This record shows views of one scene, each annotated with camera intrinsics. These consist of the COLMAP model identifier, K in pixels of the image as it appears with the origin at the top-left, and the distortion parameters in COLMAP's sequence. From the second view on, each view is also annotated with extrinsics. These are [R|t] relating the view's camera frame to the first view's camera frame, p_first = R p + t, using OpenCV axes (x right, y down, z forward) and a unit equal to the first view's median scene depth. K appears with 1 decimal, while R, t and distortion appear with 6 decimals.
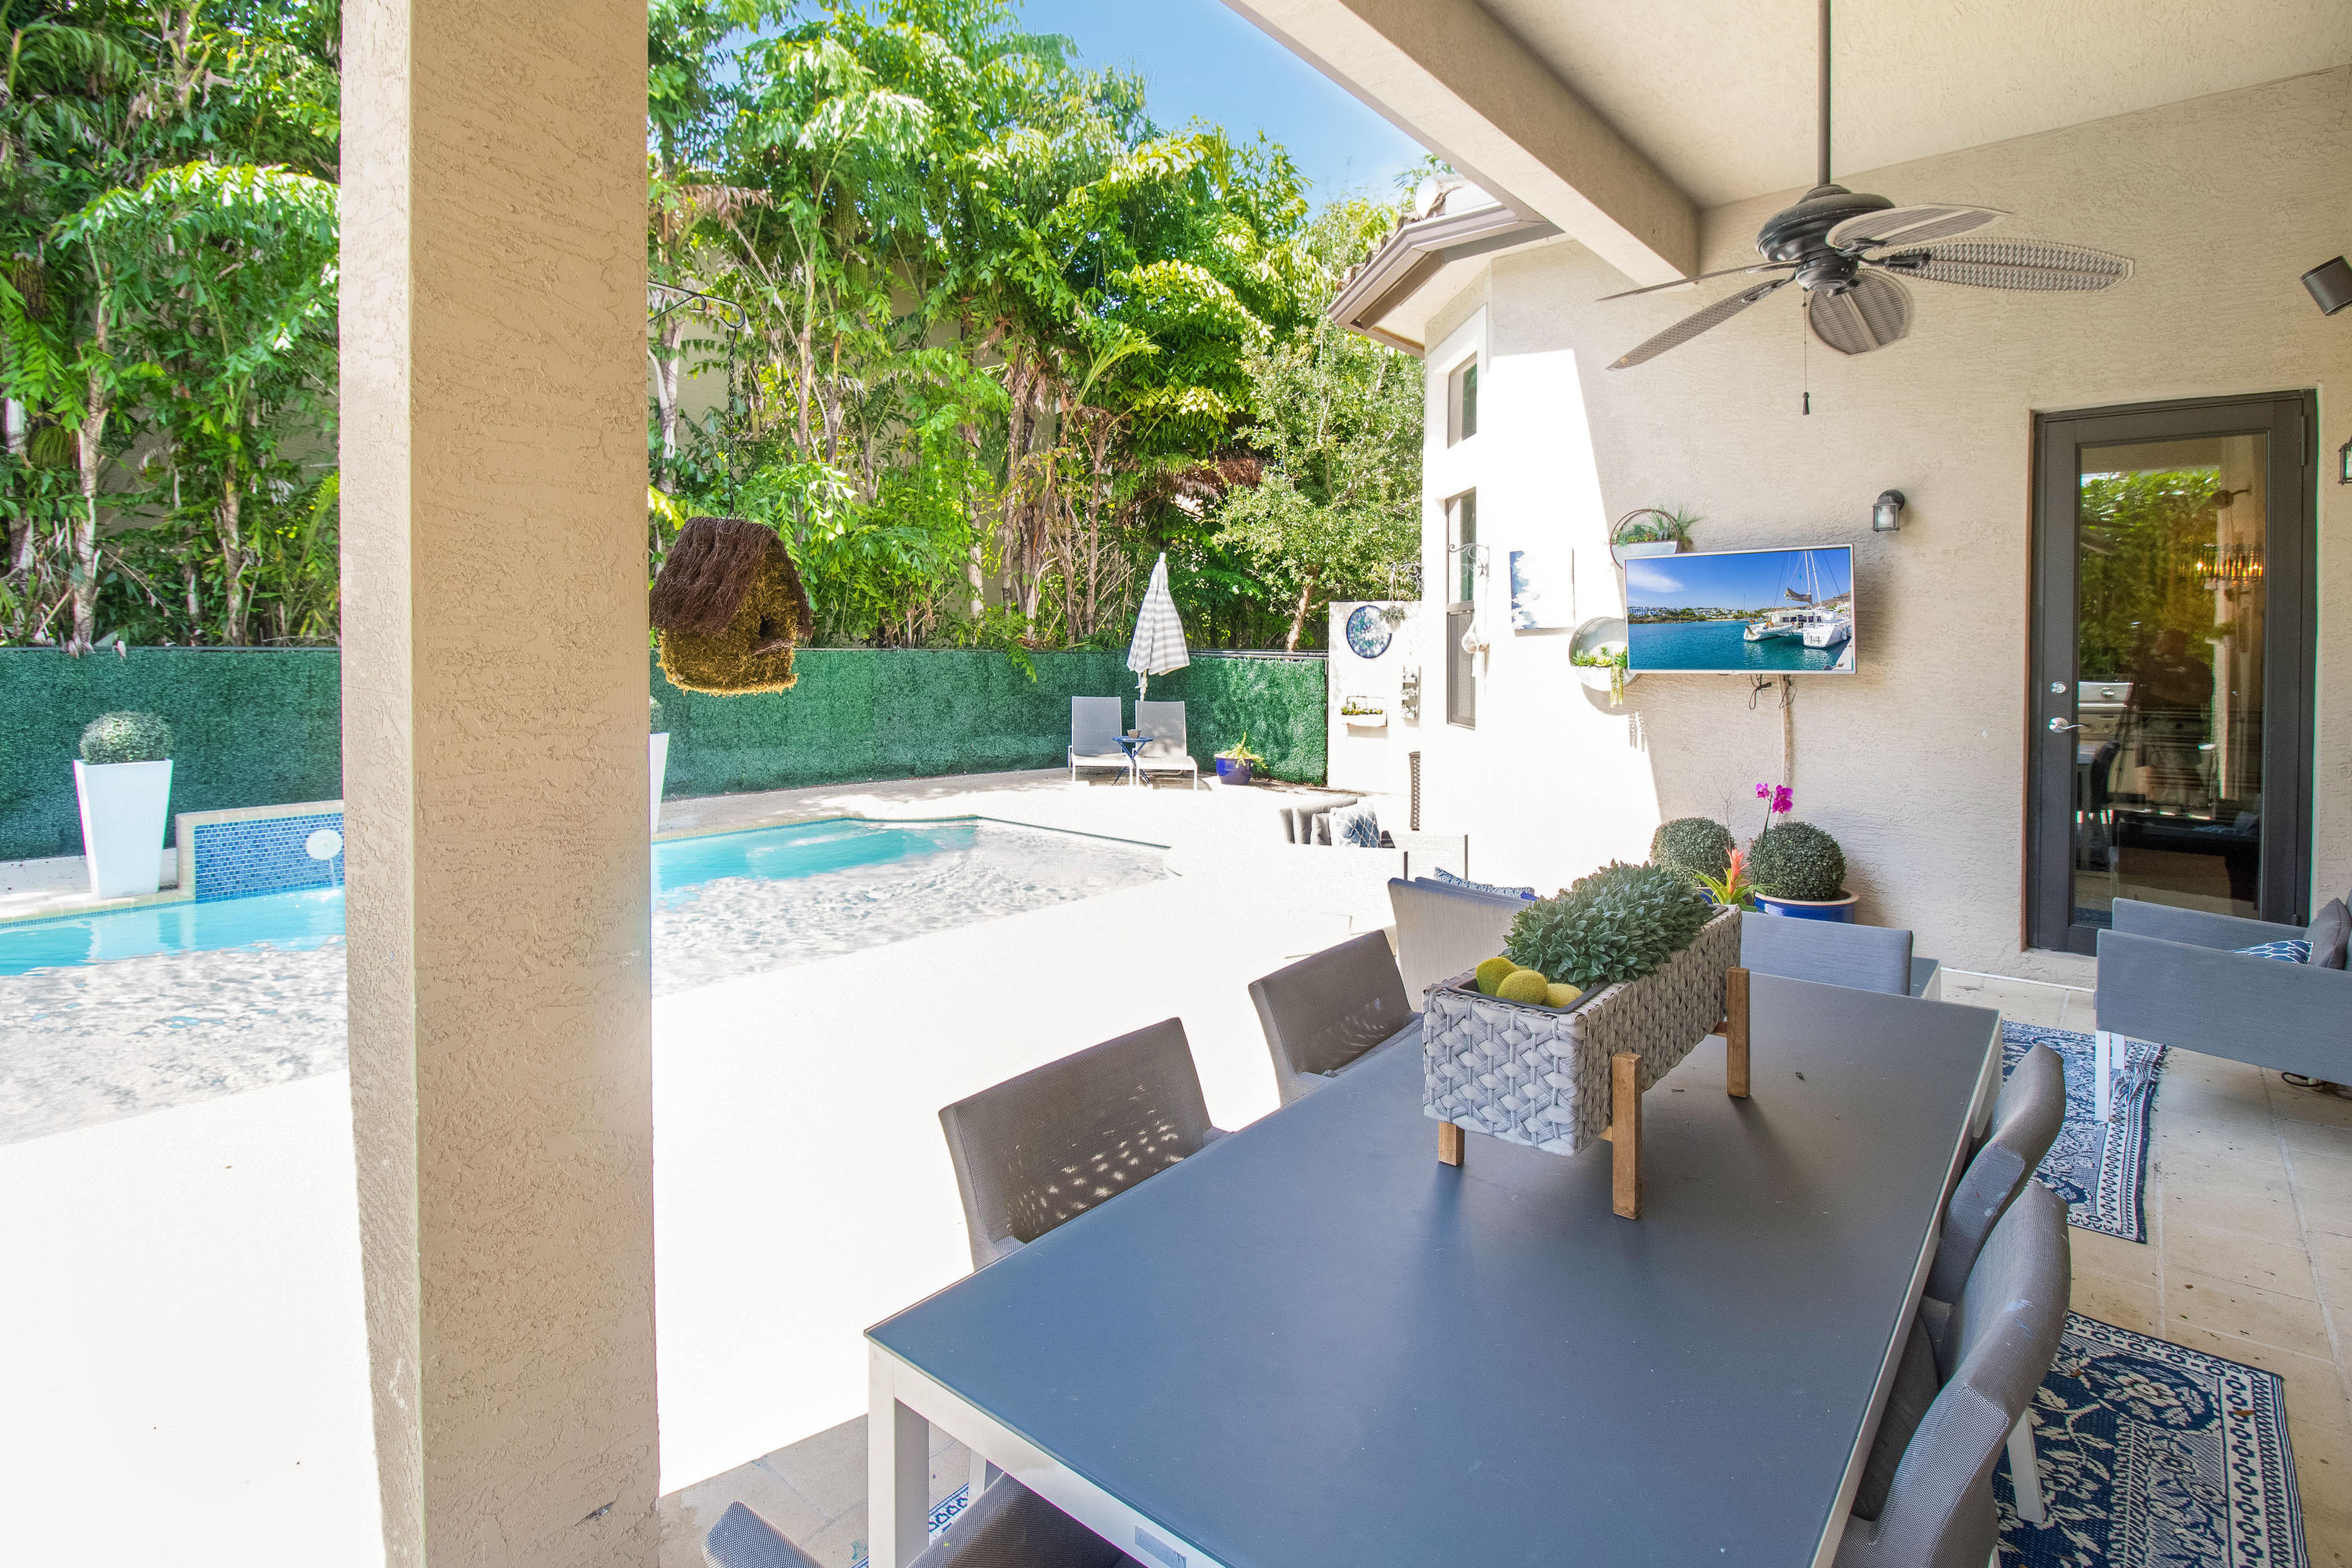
lens RADIAL K [[1123.6, 0, 1176.0], [0, 1123.6, 784.0], [0, 0, 1]] dist [-0.003954, -0.000555]
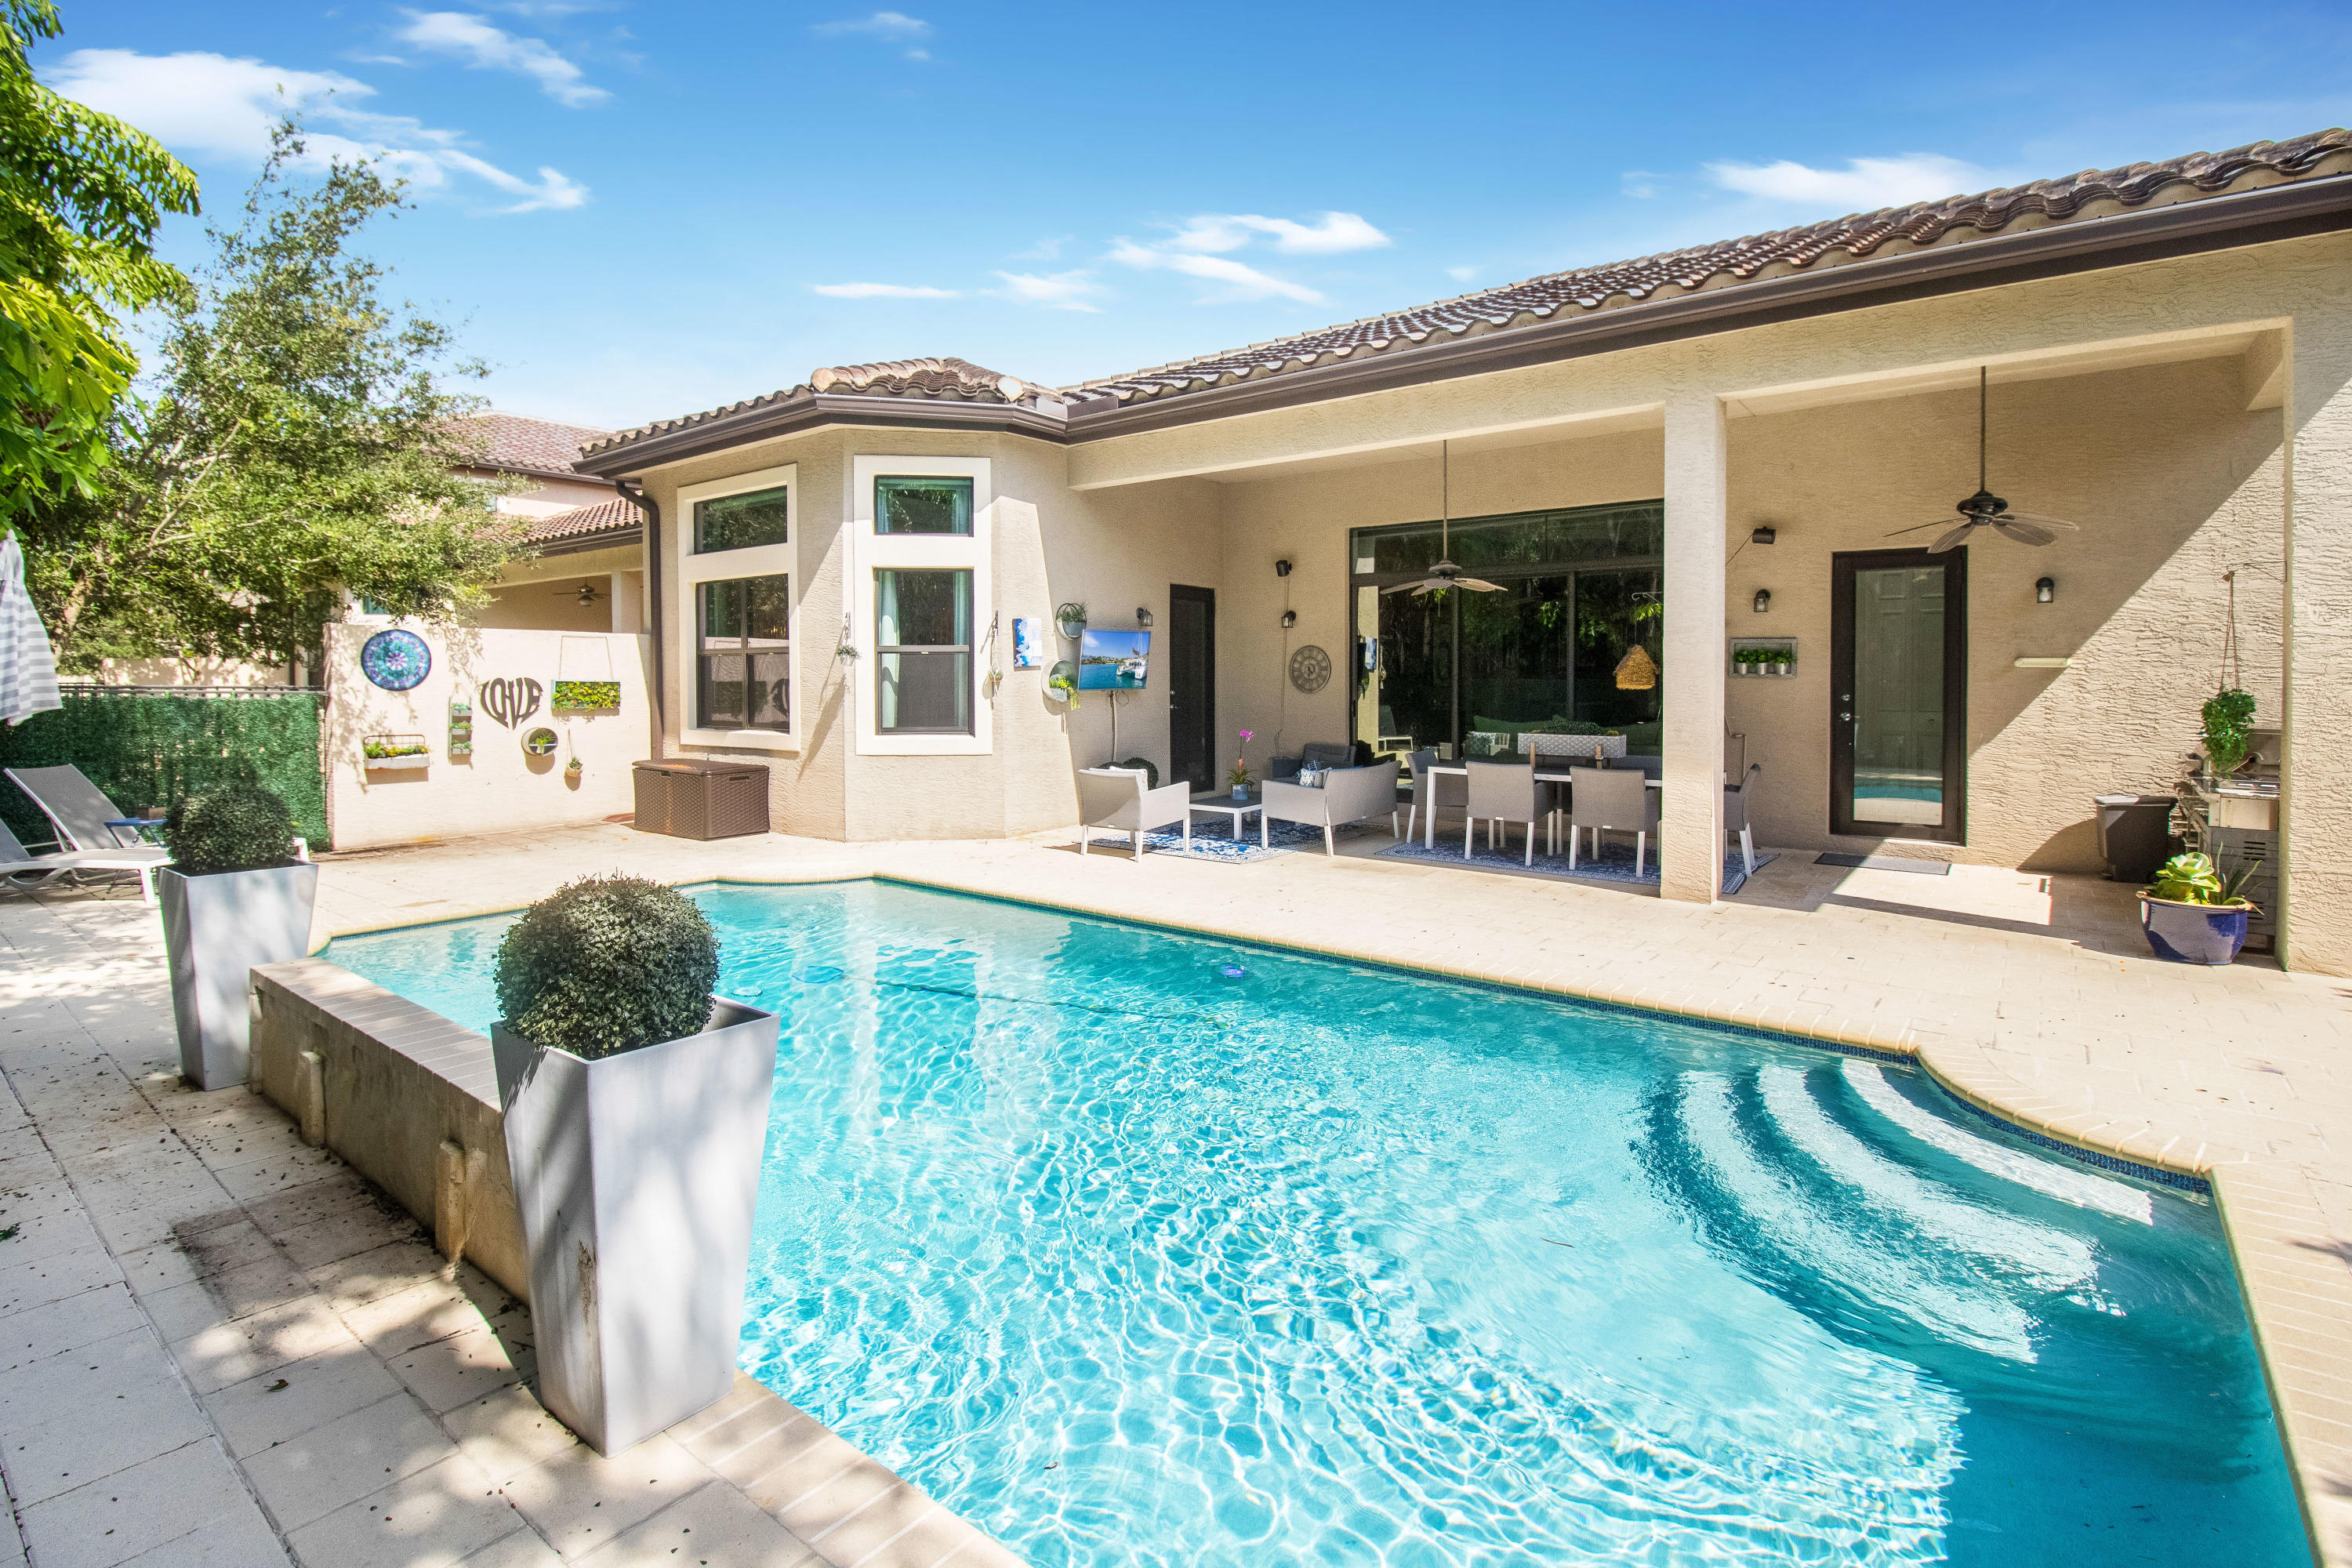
lens RADIAL K [[1124.6, 0, 1183.9], [0, 1124.6, 786.3], [0, 0, 1]] dist [0.000694, -0.010908]
pose [[-0.039777, -0.097229, 0.994467, -1.352816], [0.122546, 0.987266, 0.101427, -0.102683], [-0.991665, 0.125903, -0.027355, 0.833791]]
